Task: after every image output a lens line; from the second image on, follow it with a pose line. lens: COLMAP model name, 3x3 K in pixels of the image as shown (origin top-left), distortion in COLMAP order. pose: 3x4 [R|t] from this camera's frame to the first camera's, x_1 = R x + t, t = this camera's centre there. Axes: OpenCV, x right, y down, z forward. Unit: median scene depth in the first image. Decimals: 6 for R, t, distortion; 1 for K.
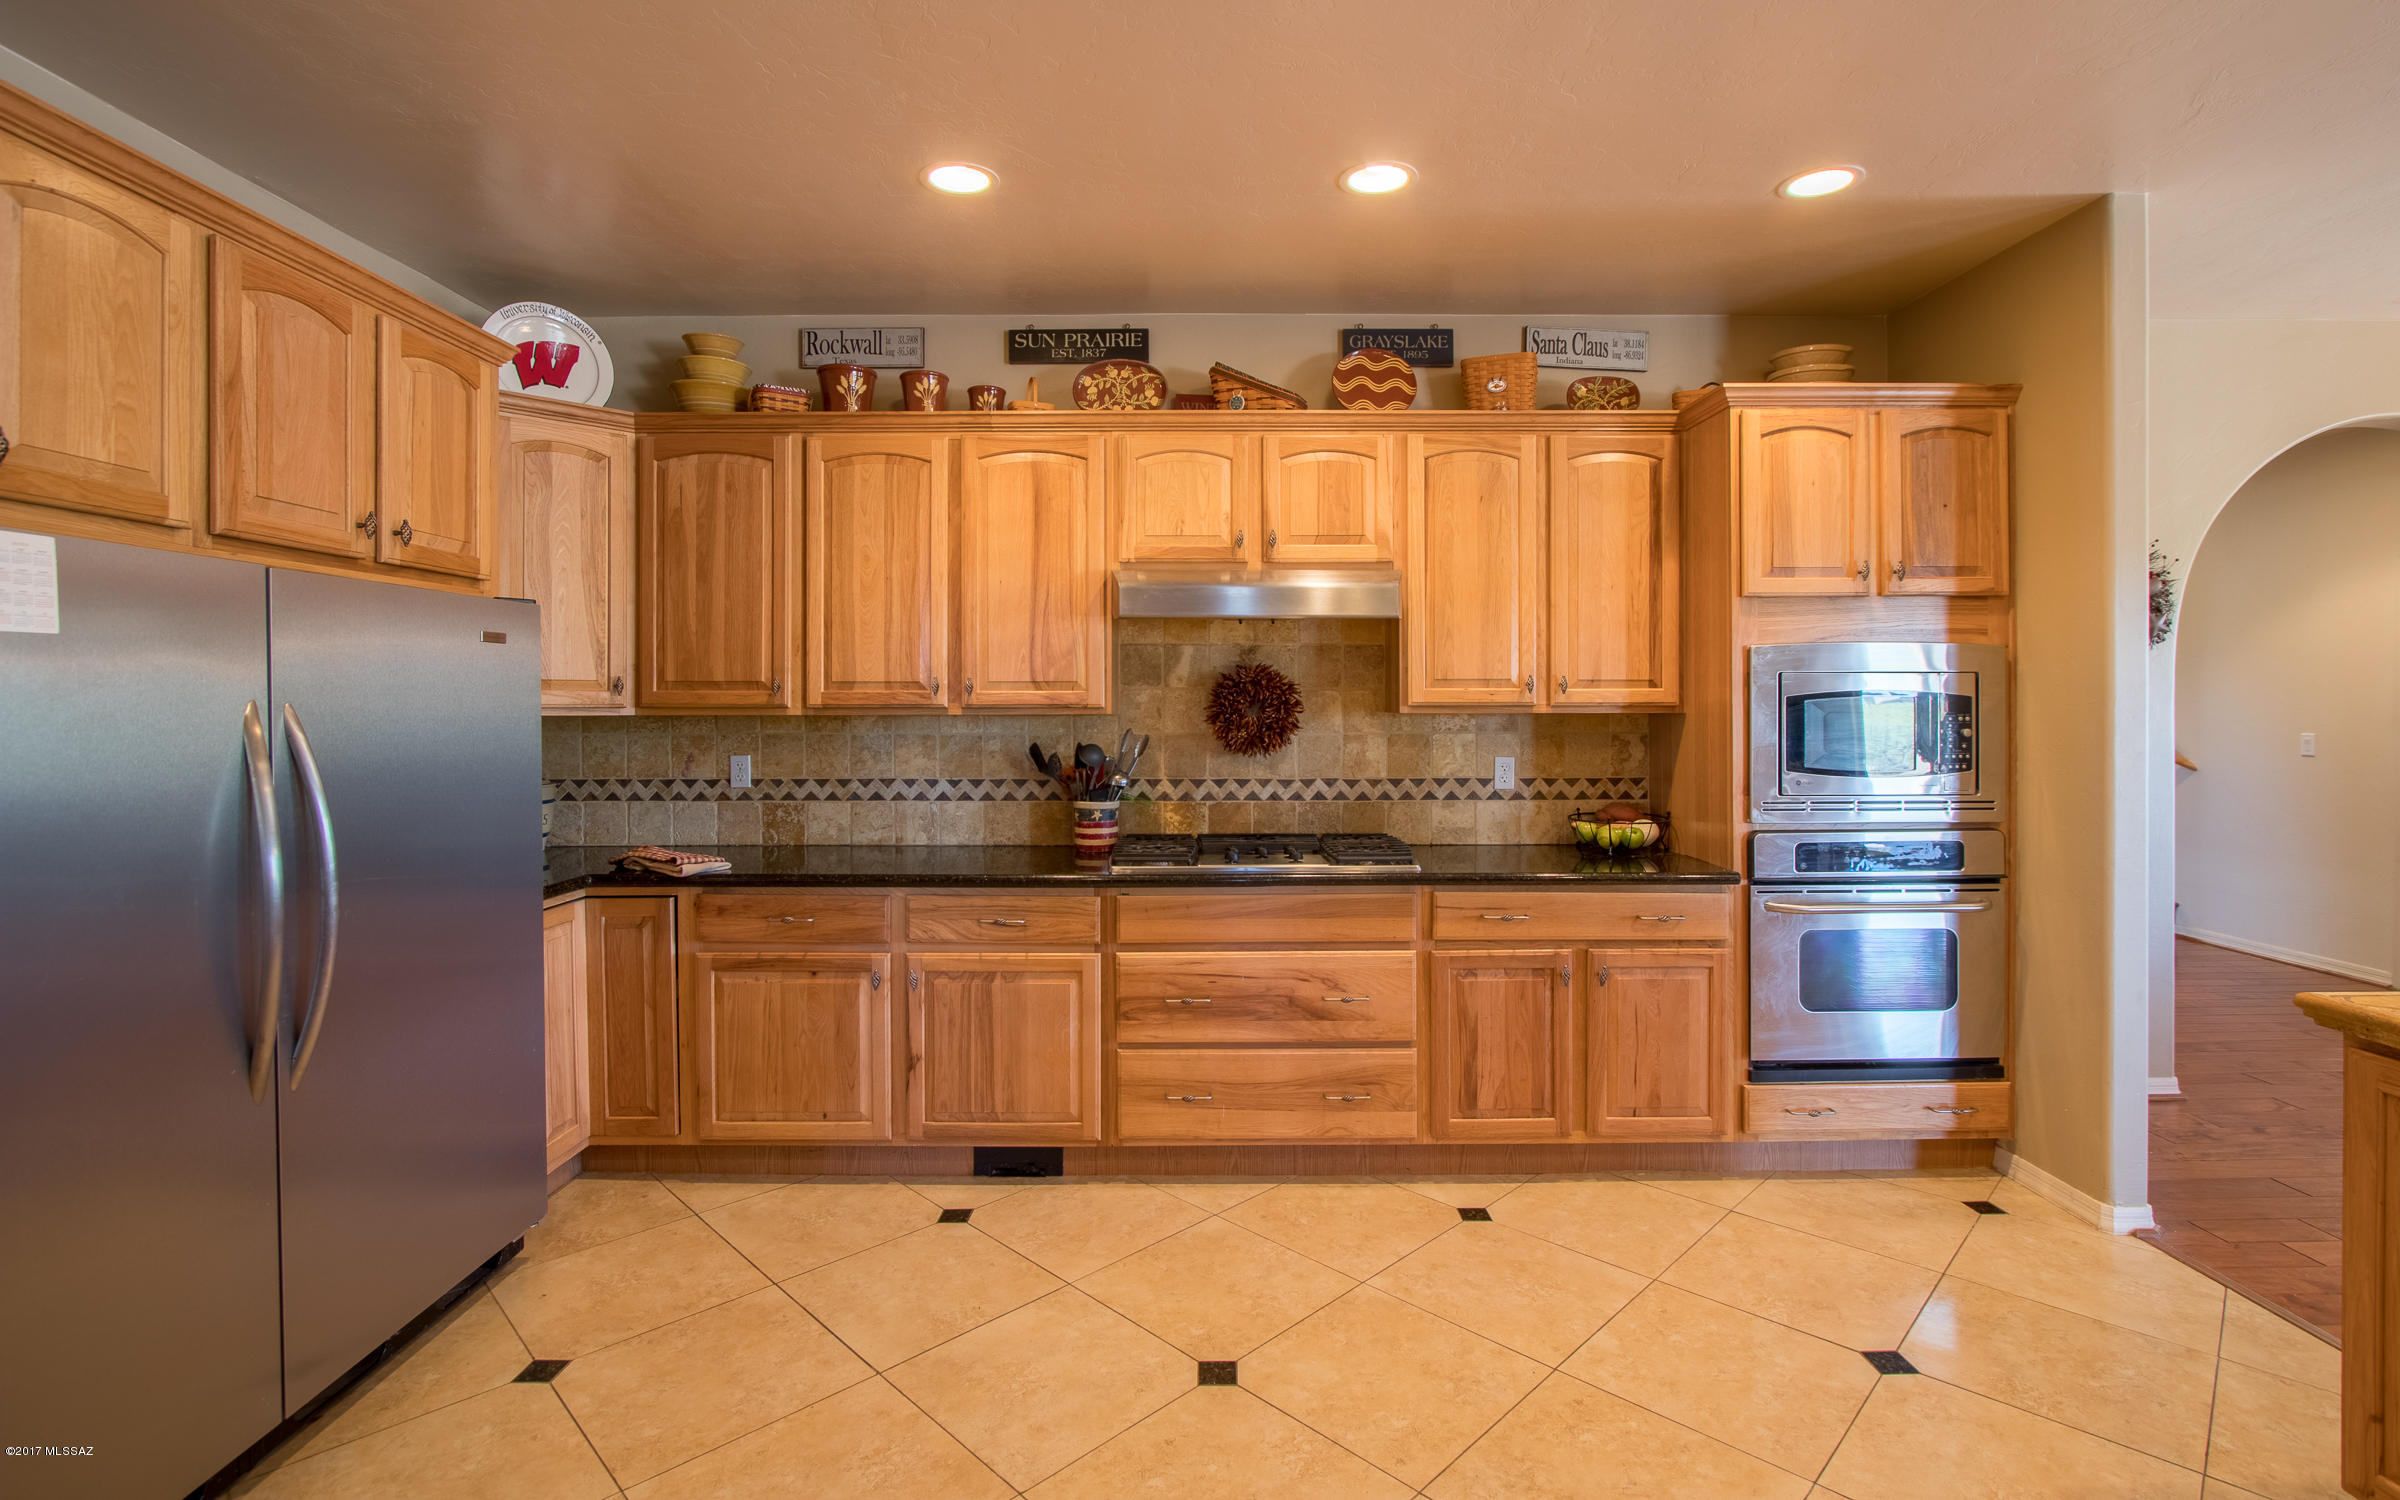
lens RADIAL K [[1110.2, 0, 1209.9], [0, 1110.2, 693.6], [0, 0, 1]] dist [-0.011948, -0.000016]
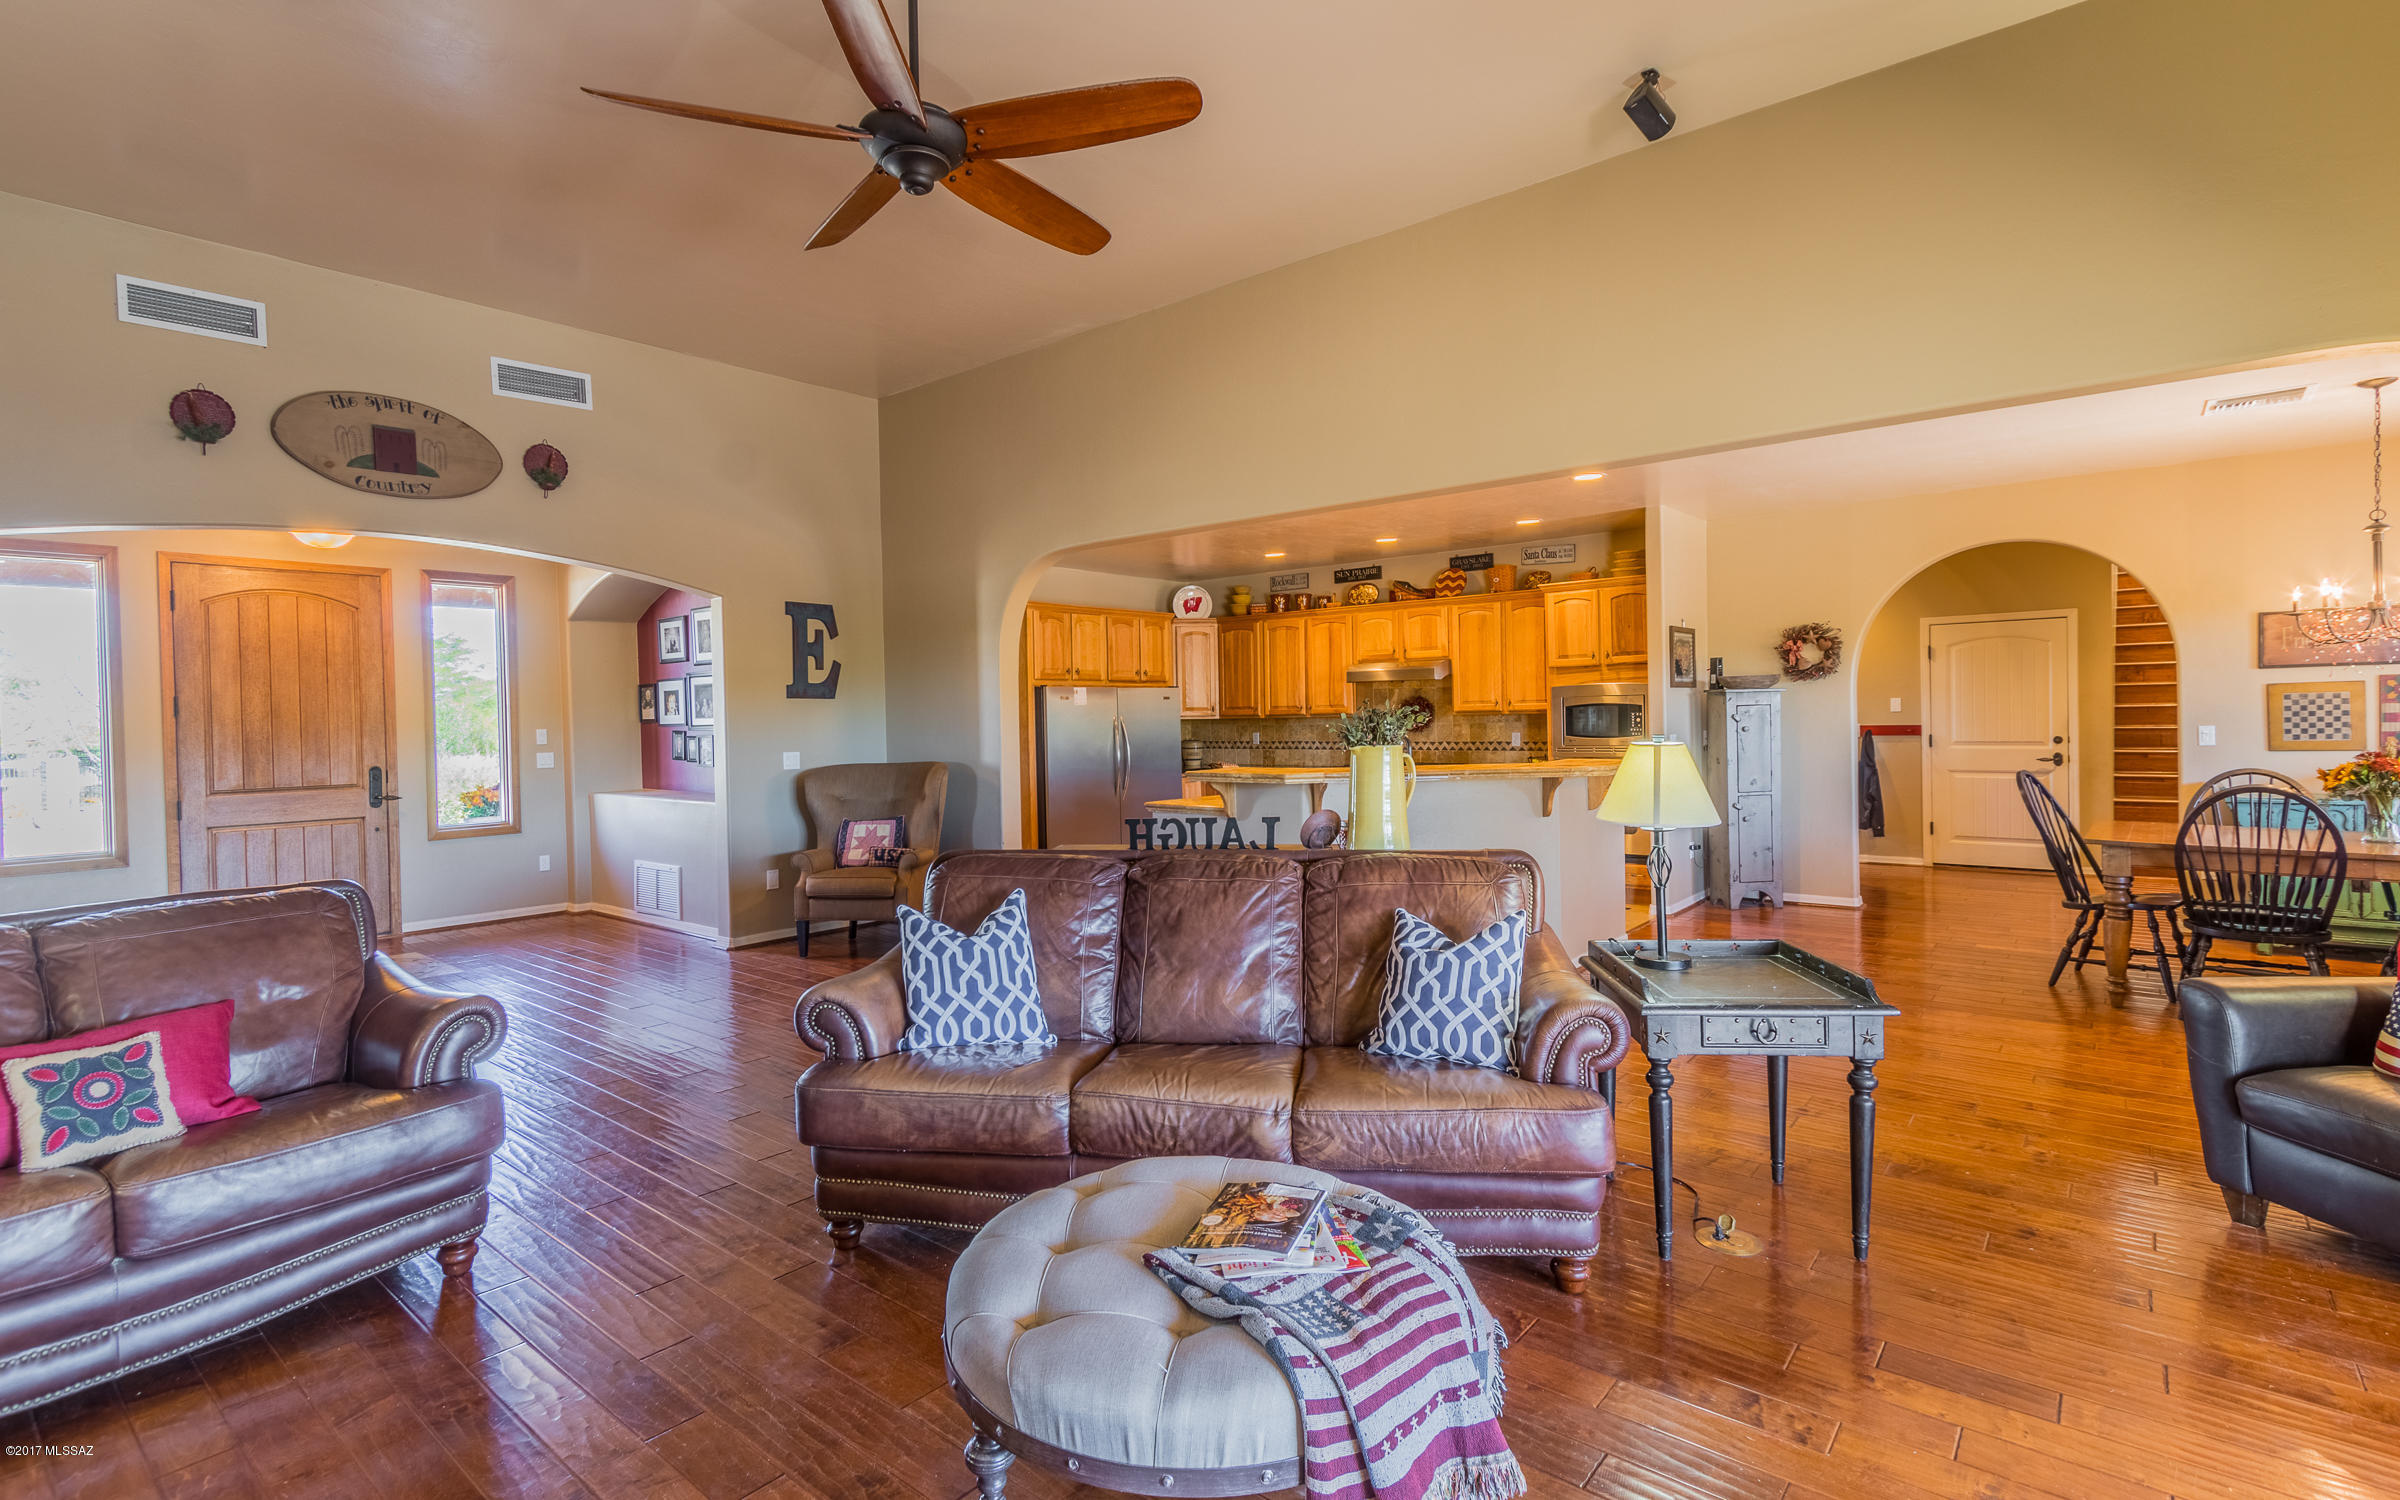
lens RADIAL K [[1122.7, 0, 1183.9], [0, 1122.7, 754.4], [0, 0, 1]] dist [0.001257, 0.000293]
pose [[0.762504, 0.009408, -0.646915, 1.388757], [0.022309, 0.998917, 0.040823, -0.010589], [0.646599, -0.045560, 0.761468, -1.398367]]
